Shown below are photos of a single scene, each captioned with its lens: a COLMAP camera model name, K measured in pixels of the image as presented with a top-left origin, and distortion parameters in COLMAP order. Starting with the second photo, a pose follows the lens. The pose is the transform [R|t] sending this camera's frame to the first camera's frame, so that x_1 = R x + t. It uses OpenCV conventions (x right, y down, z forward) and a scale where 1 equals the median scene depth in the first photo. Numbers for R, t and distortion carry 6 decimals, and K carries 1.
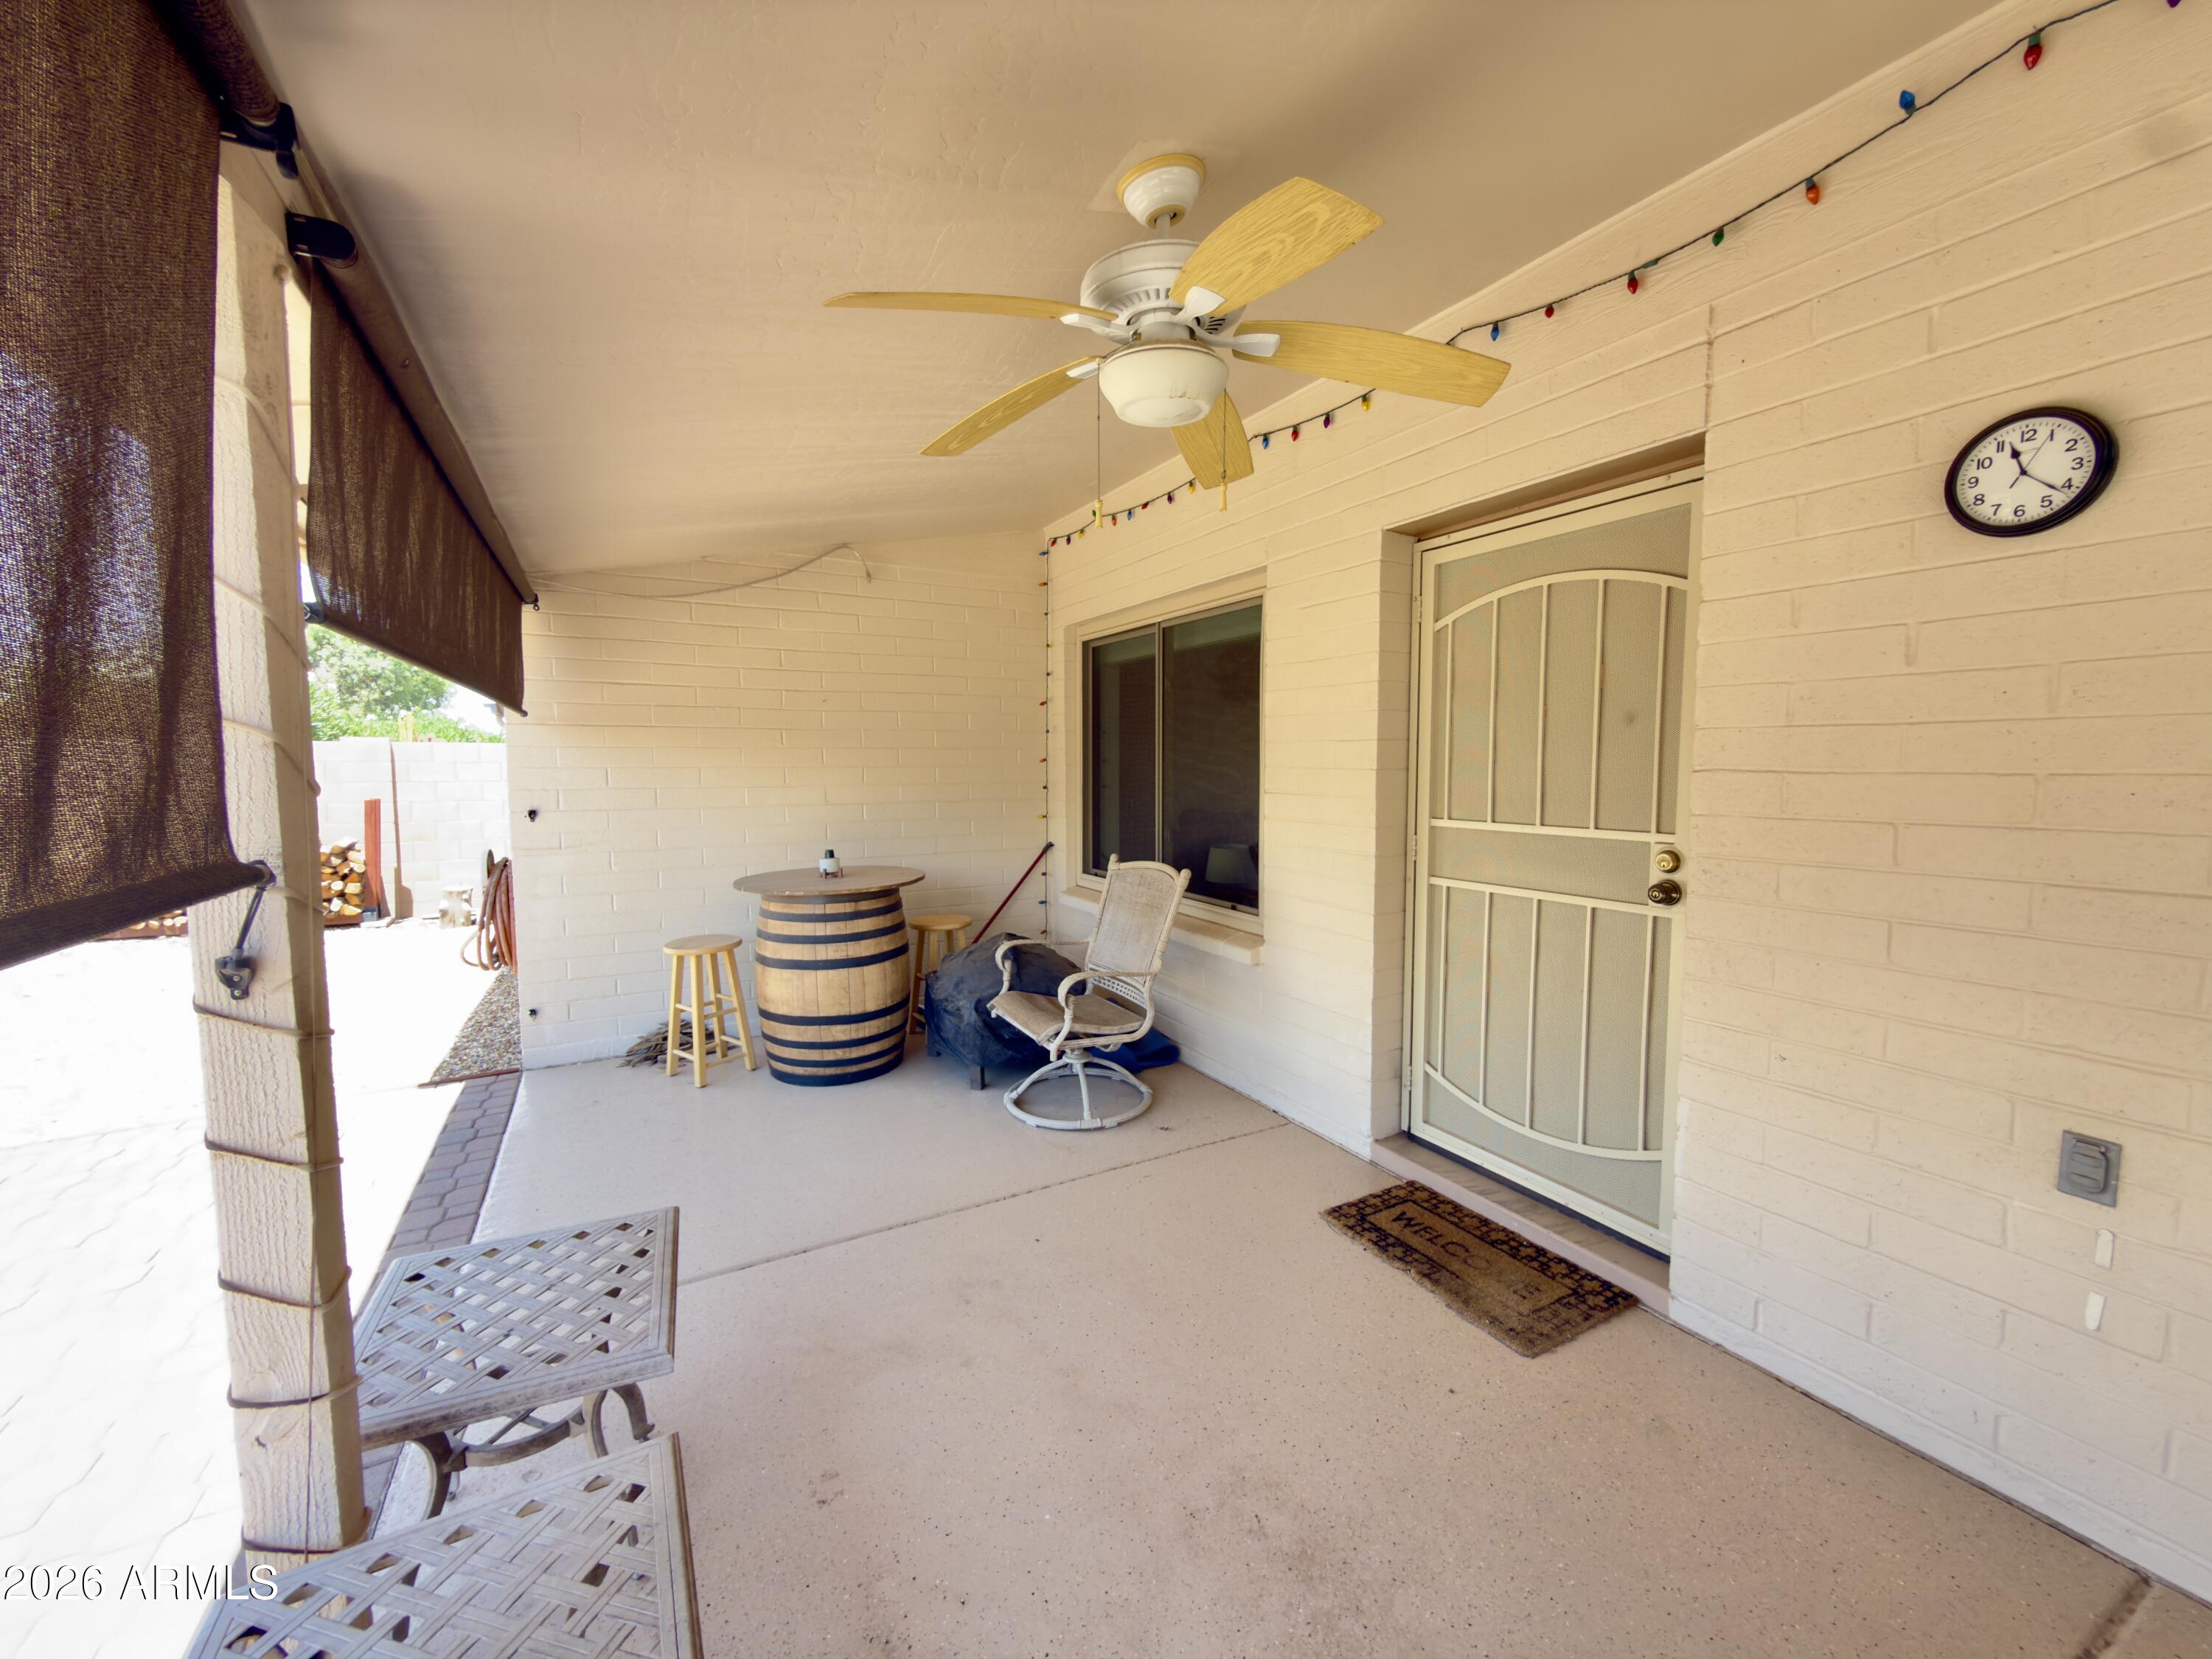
lens RADIAL K [[883.1, 0, 1105.6], [0, 883.1, 819.9], [0, 0, 1]] dist [-0.001291, -0.000224]
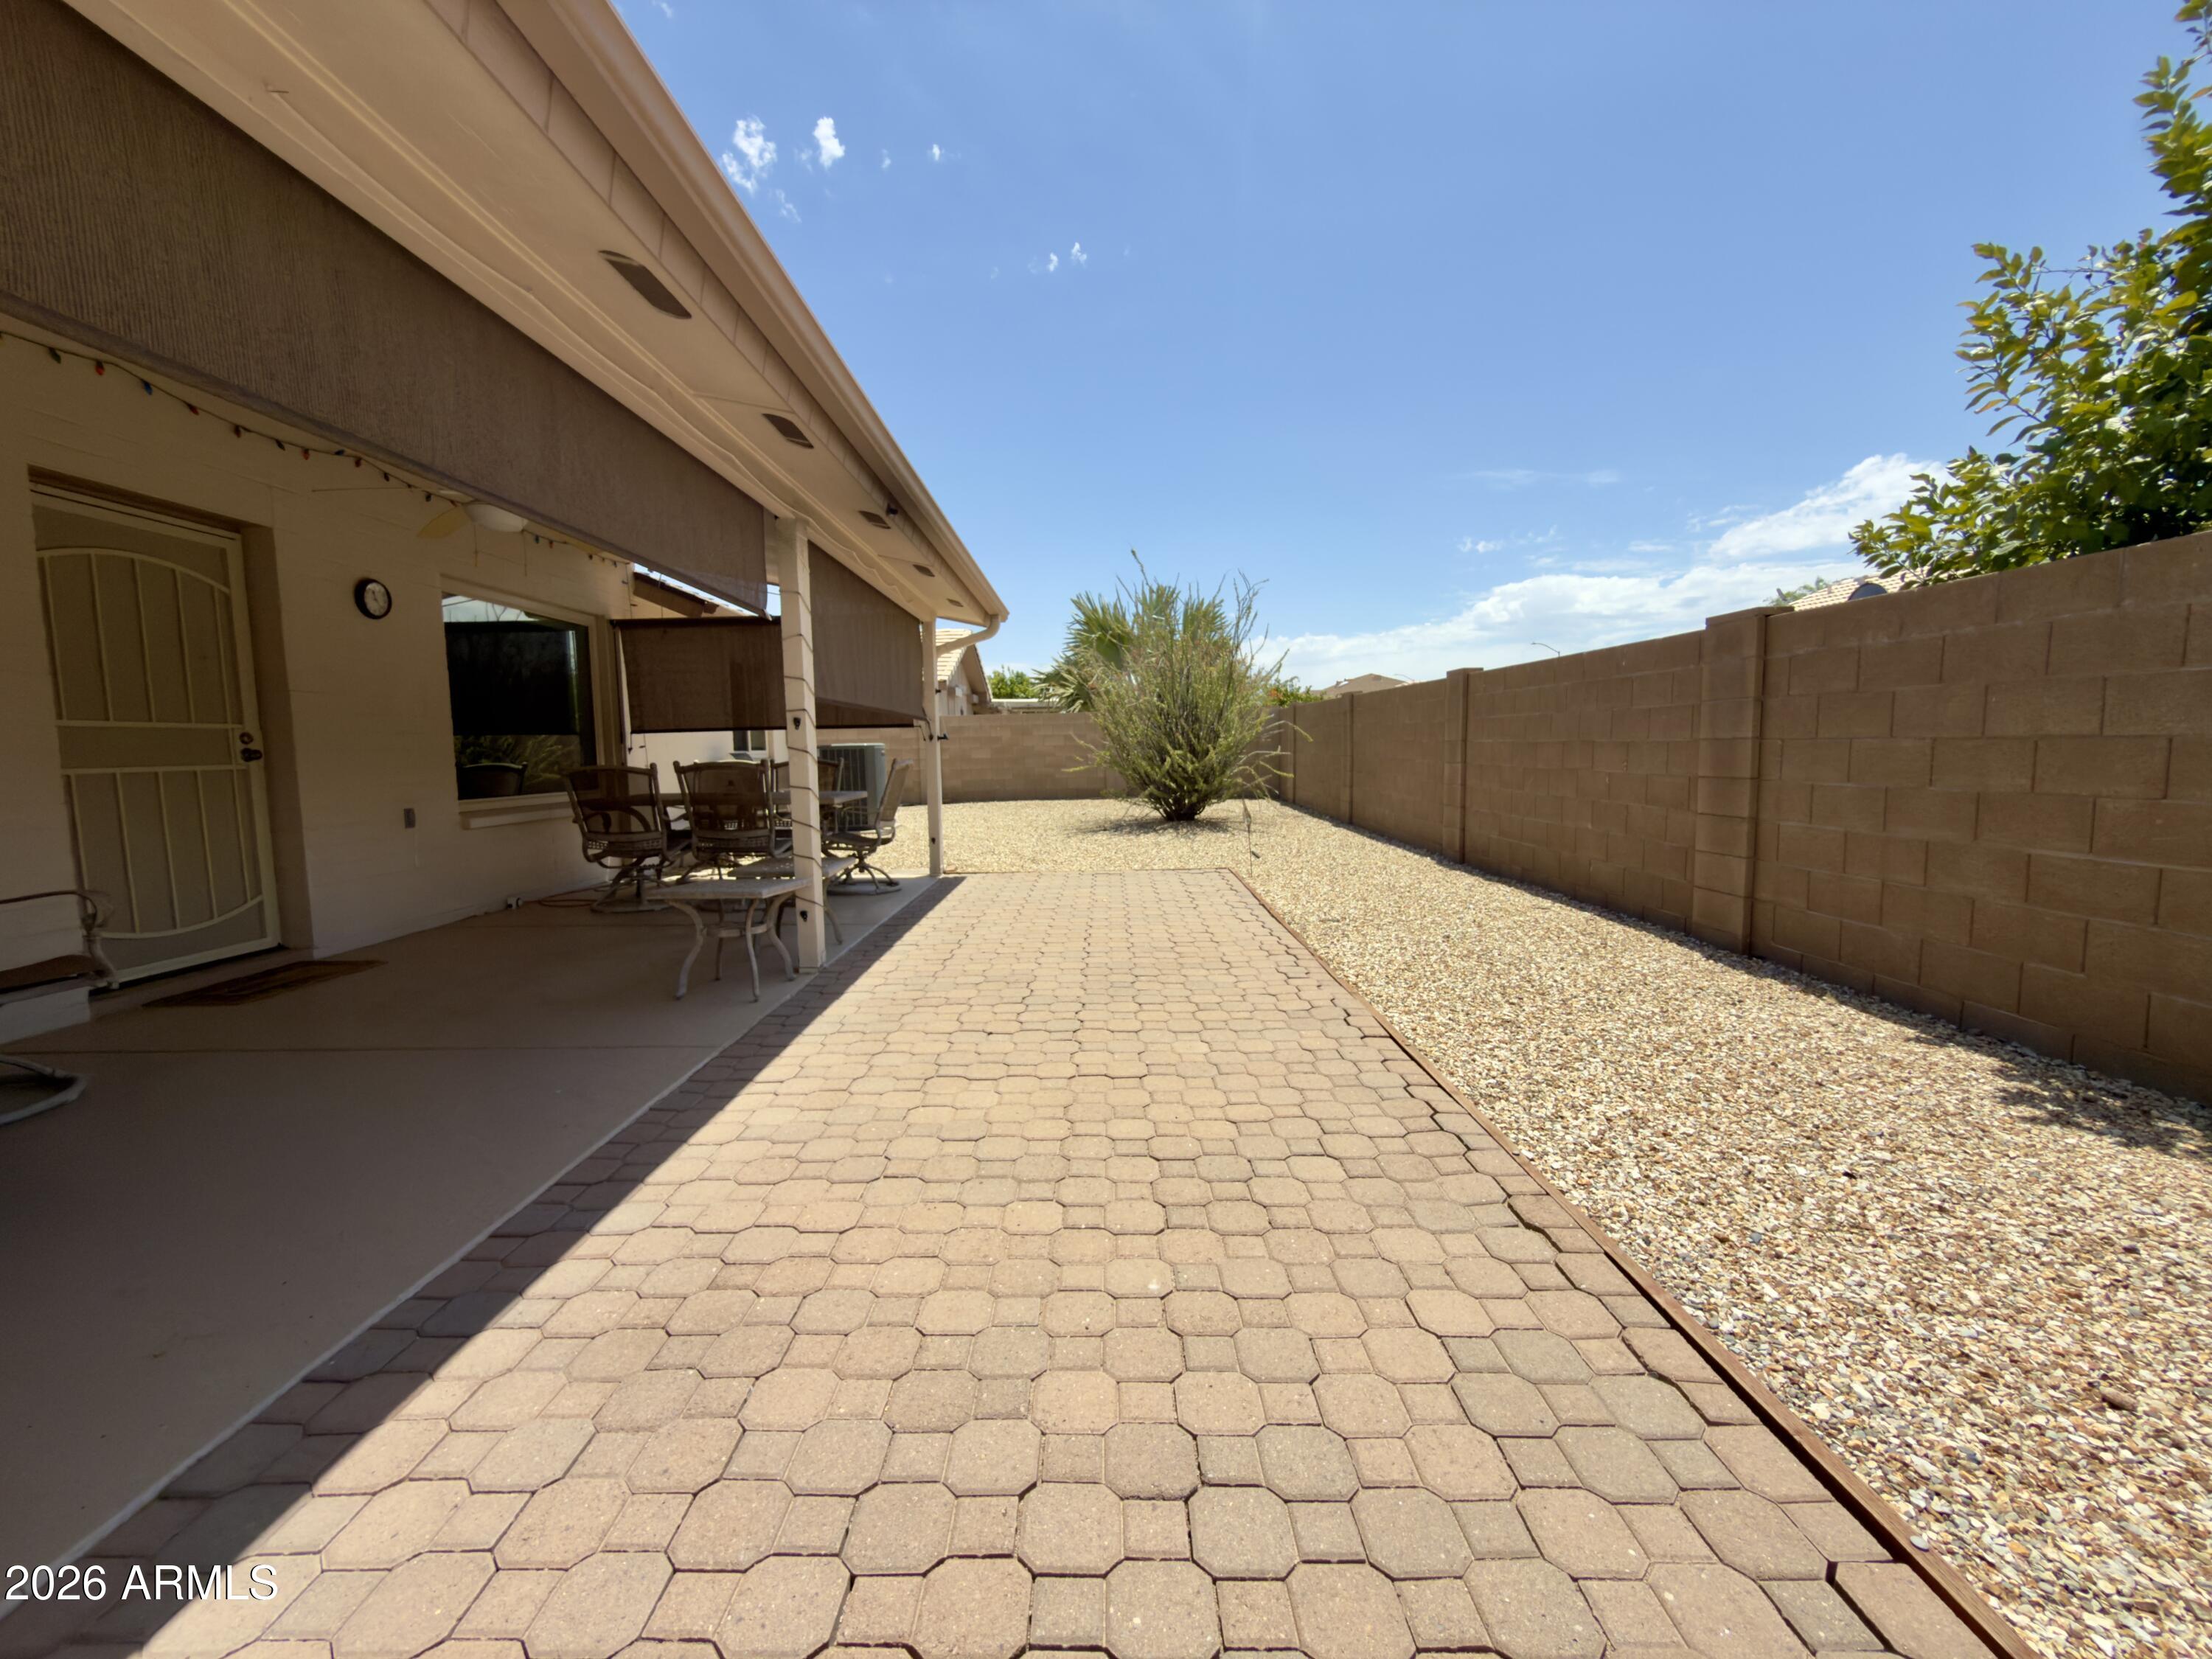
lens RADIAL K [[883.1, 0, 1111.3], [0, 883.1, 825.2], [0, 0, 1]] dist [-0.001291, -0.000224]
pose [[-0.881052, -0.018313, 0.472665, -1.659710], [0.055668, 0.988292, 0.142056, 0.057657], [-0.469733, 0.151471, -0.869717, 1.586636]]
